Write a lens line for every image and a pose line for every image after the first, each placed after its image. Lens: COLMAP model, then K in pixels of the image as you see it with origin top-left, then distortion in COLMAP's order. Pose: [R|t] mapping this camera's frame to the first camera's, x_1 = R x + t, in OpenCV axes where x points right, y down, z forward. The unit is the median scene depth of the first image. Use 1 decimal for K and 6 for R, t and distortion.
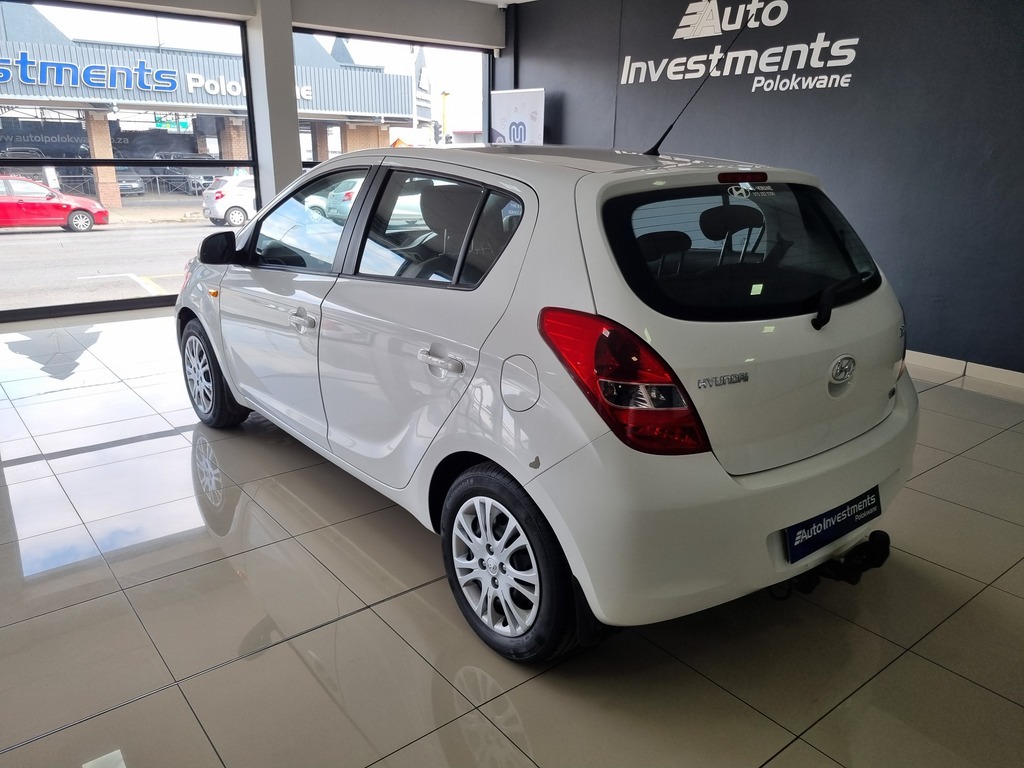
lens RADIAL K [[769.7, 0, 517.0], [0, 769.7, 386.2], [0, 0, 1]] dist [0.024415, -0.024644]
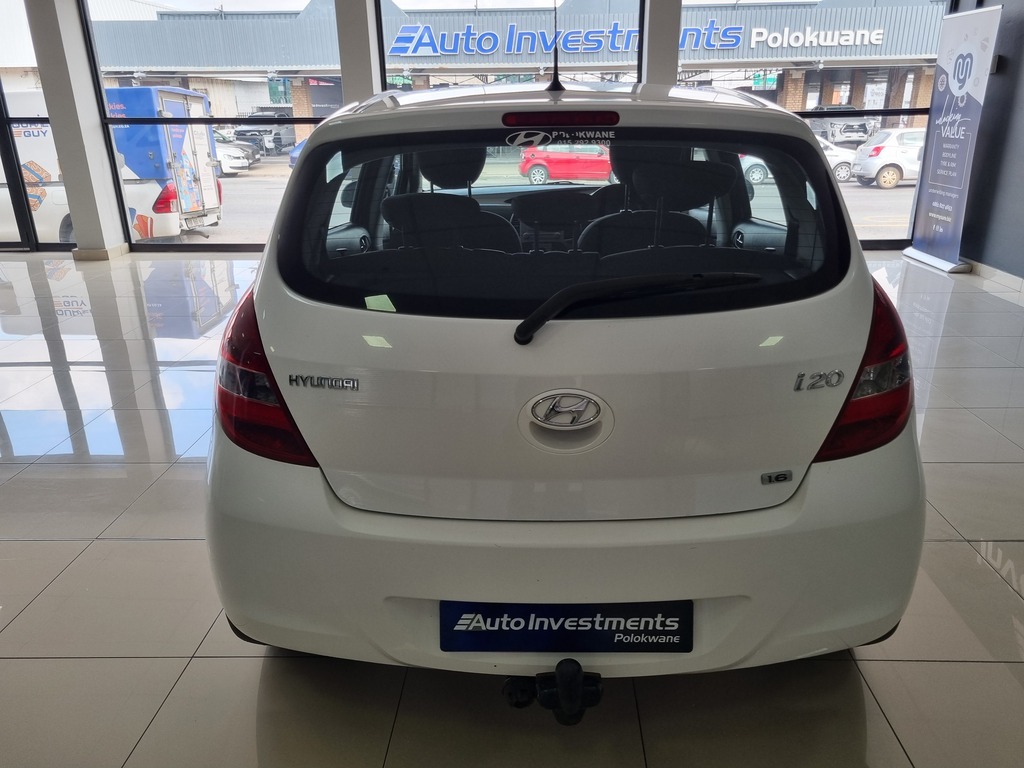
lens RADIAL K [[769.7, 0, 514.6], [0, 769.7, 389.8], [0, 0, 1]] dist [0.024415, -0.024644]
pose [[0.753620, 0.198234, -0.626706, 0.068636], [-0.162698, 0.980028, 0.114347, -0.009222], [0.636857, 0.015790, 0.770821, 0.039278]]
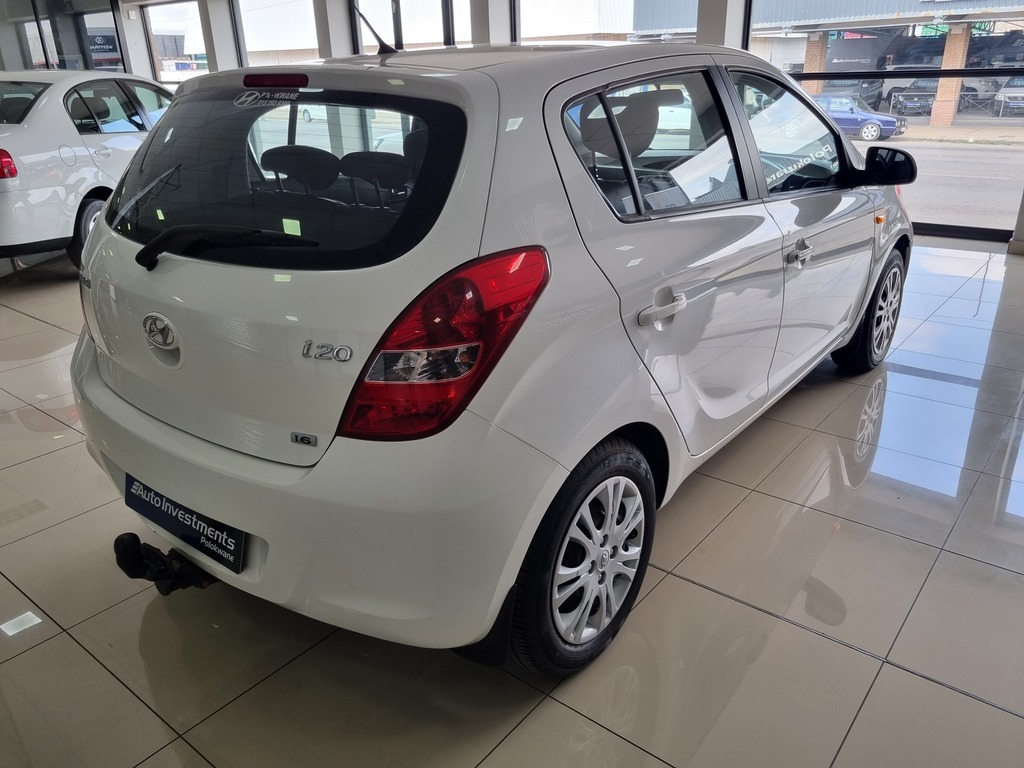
lens RADIAL K [[769.7, 0, 503.5], [0, 769.7, 385.7], [0, 0, 1]] dist [0.024415, -0.024644]
pose [[0.180409, 0.340056, -0.922938, 0.105706], [-0.250221, 0.923331, 0.291290, -0.024761], [0.951232, 0.178387, 0.251666, 0.097761]]
